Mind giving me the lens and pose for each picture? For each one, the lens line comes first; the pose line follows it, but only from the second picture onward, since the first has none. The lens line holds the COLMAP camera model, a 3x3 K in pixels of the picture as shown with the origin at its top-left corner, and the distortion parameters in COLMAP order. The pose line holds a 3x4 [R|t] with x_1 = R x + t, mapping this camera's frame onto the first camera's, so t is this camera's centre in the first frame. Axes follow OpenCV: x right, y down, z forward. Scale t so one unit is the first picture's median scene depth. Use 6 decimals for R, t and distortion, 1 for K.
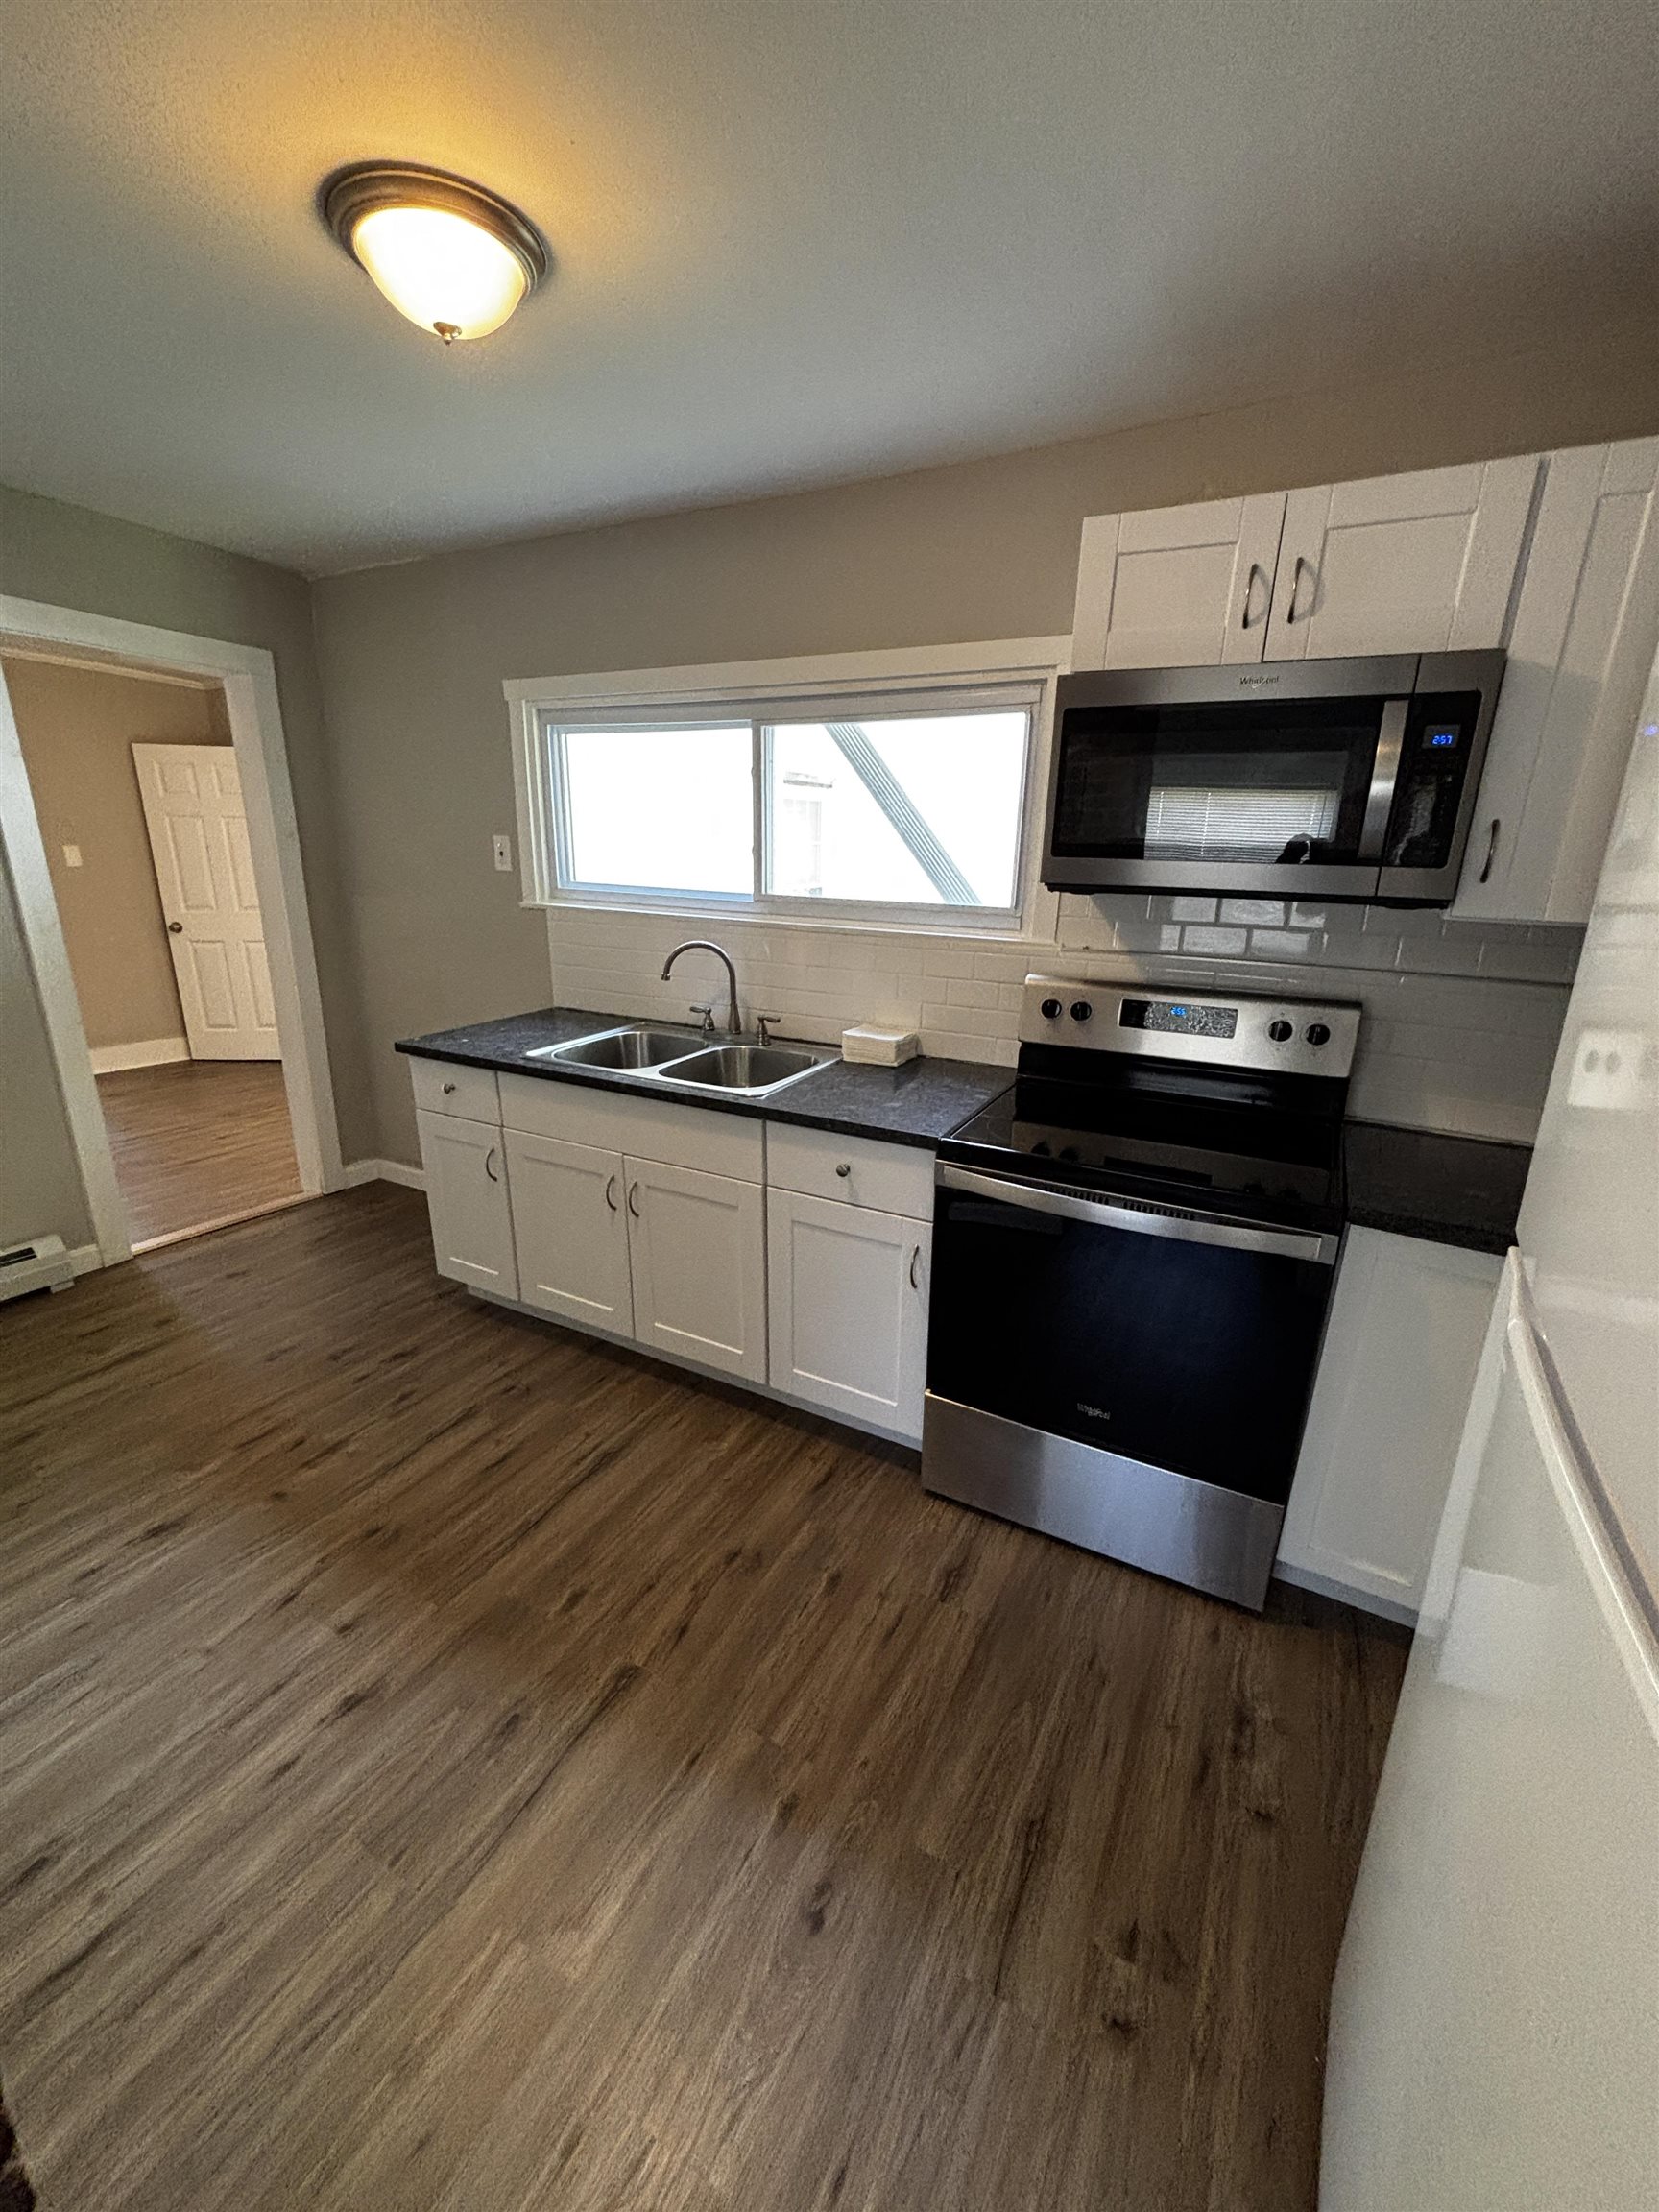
lens RADIAL K [[904.2, 0, 833.2], [0, 904.2, 1108.5], [0, 0, 1]] dist [0.013150, 0.001308]
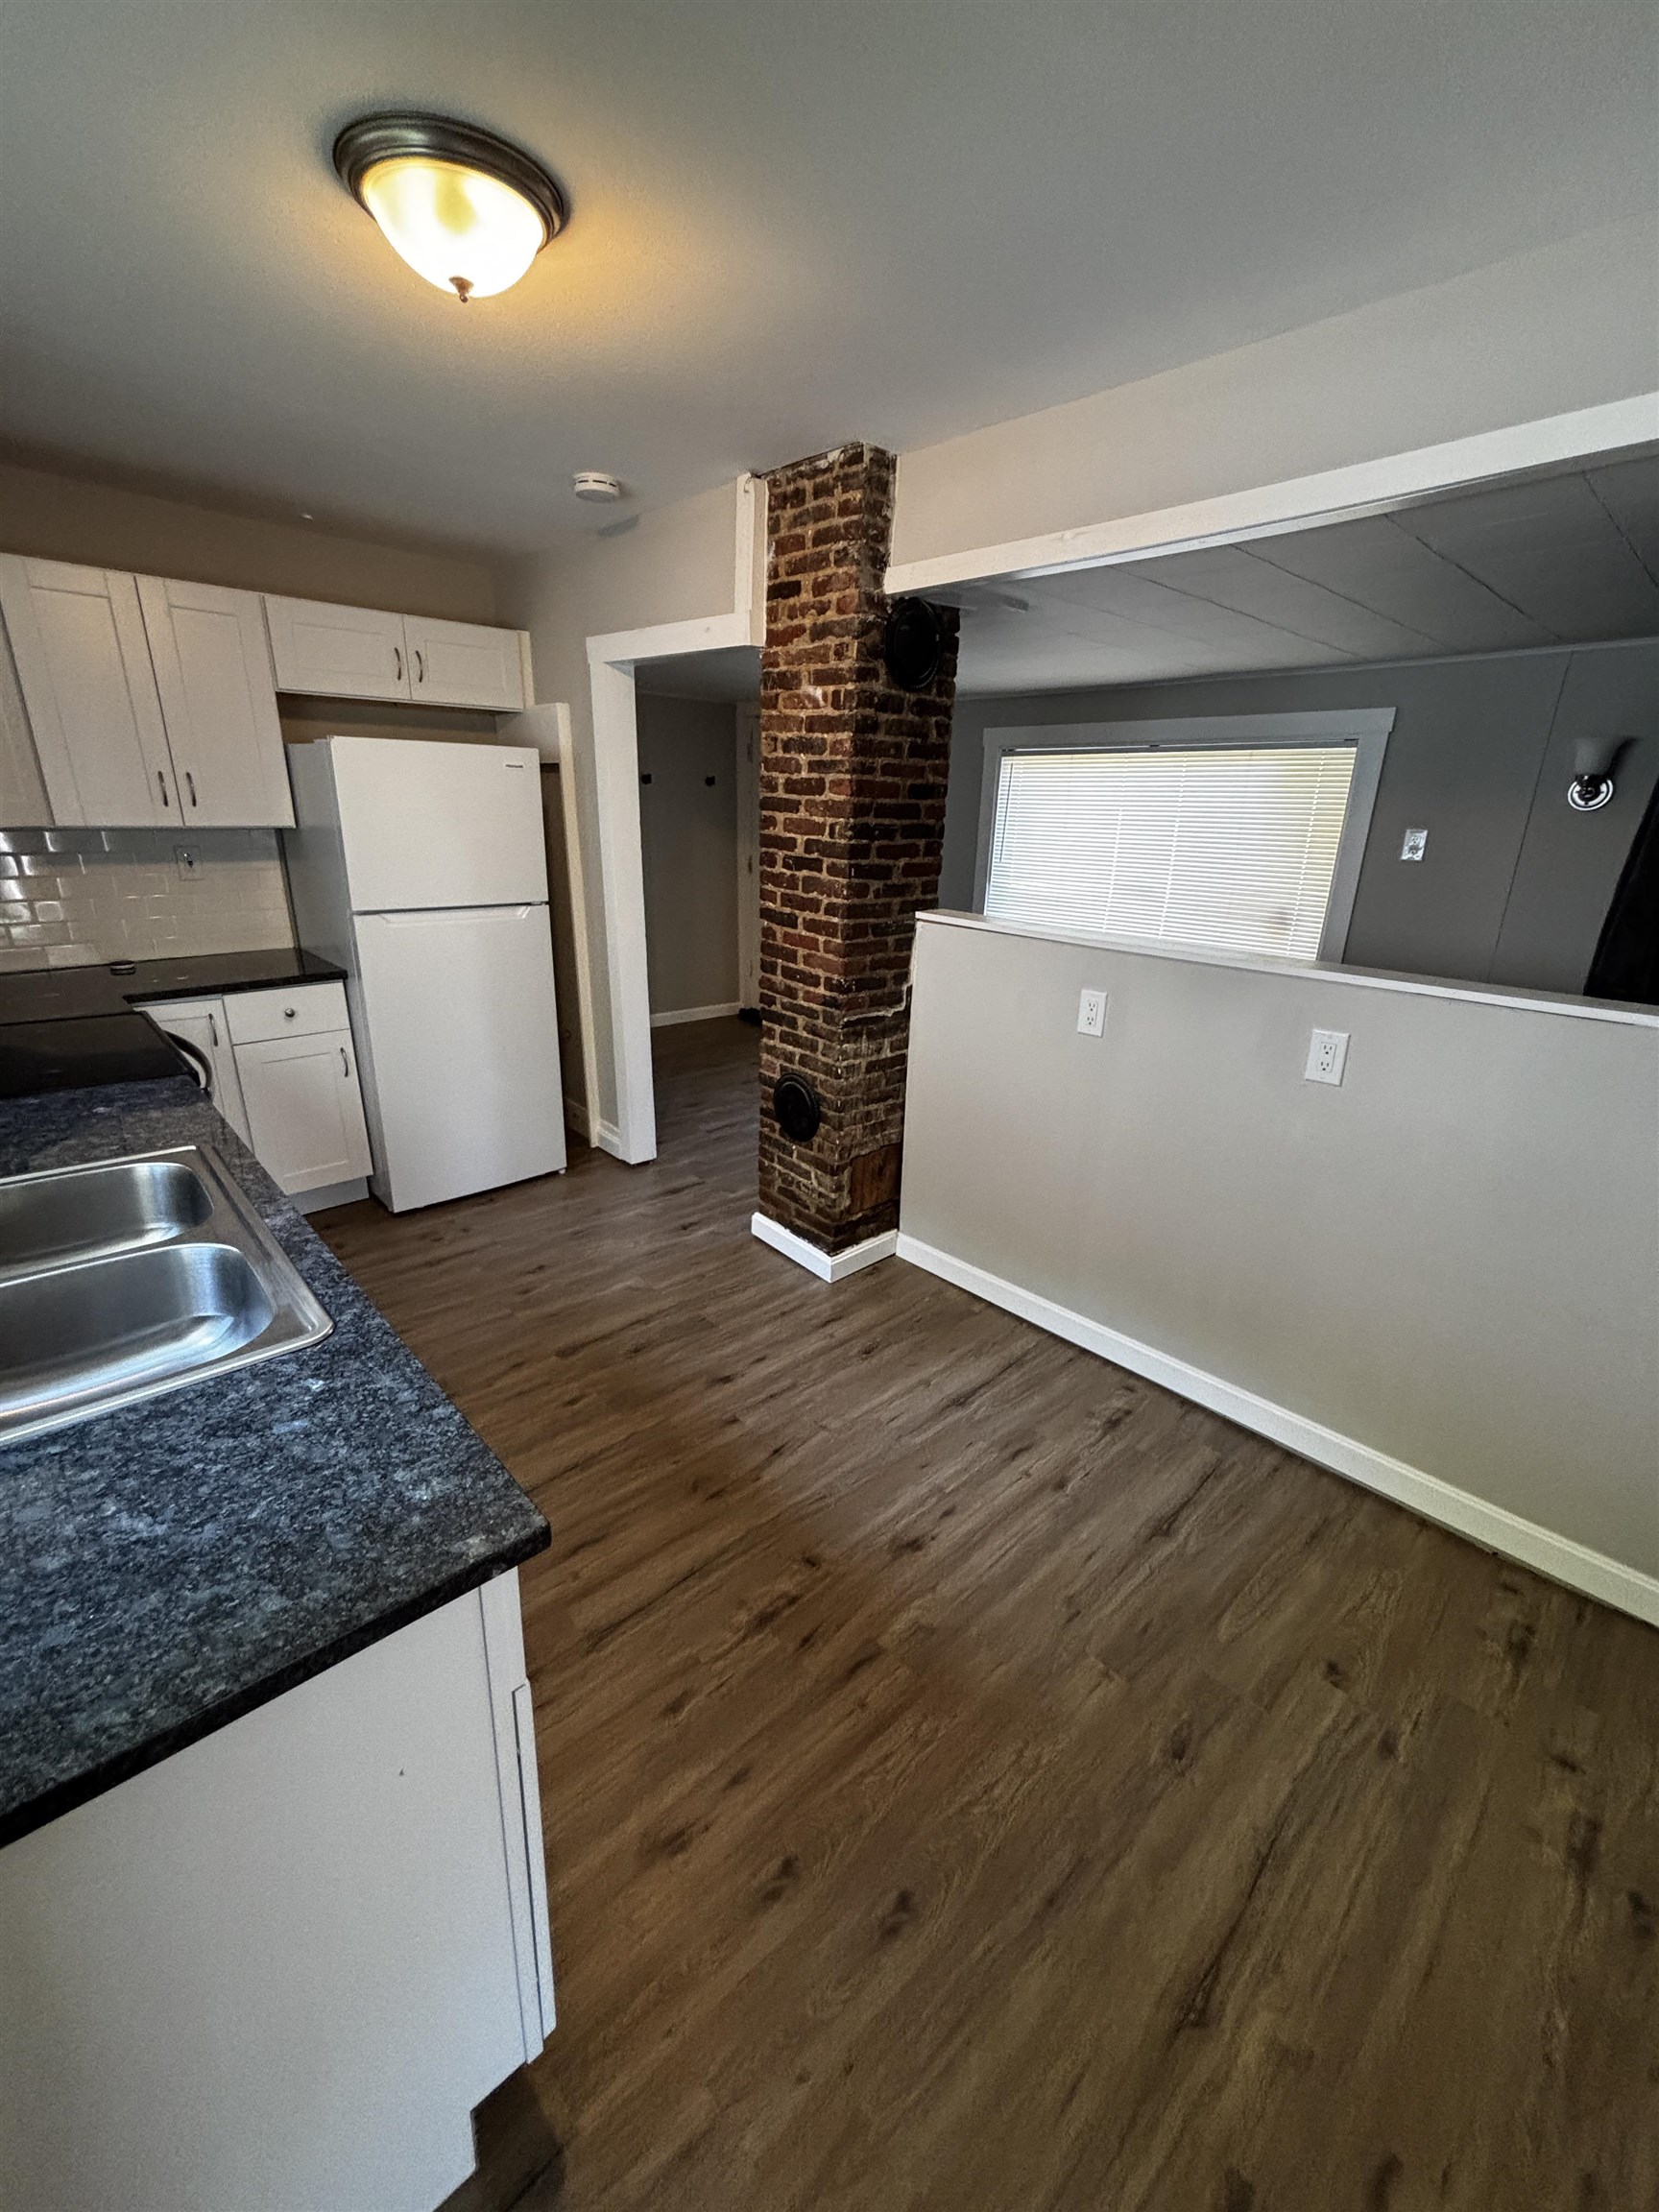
lens RADIAL K [[904.2, 0, 833.2], [0, 904.2, 1108.5], [0, 0, 1]] dist [0.013150, 0.001308]
pose [[-0.948847, -0.143592, 0.281194, -0.931980], [0.042298, 0.824763, 0.563894, -0.511292], [-0.312889, 0.546944, -0.776501, 1.646519]]
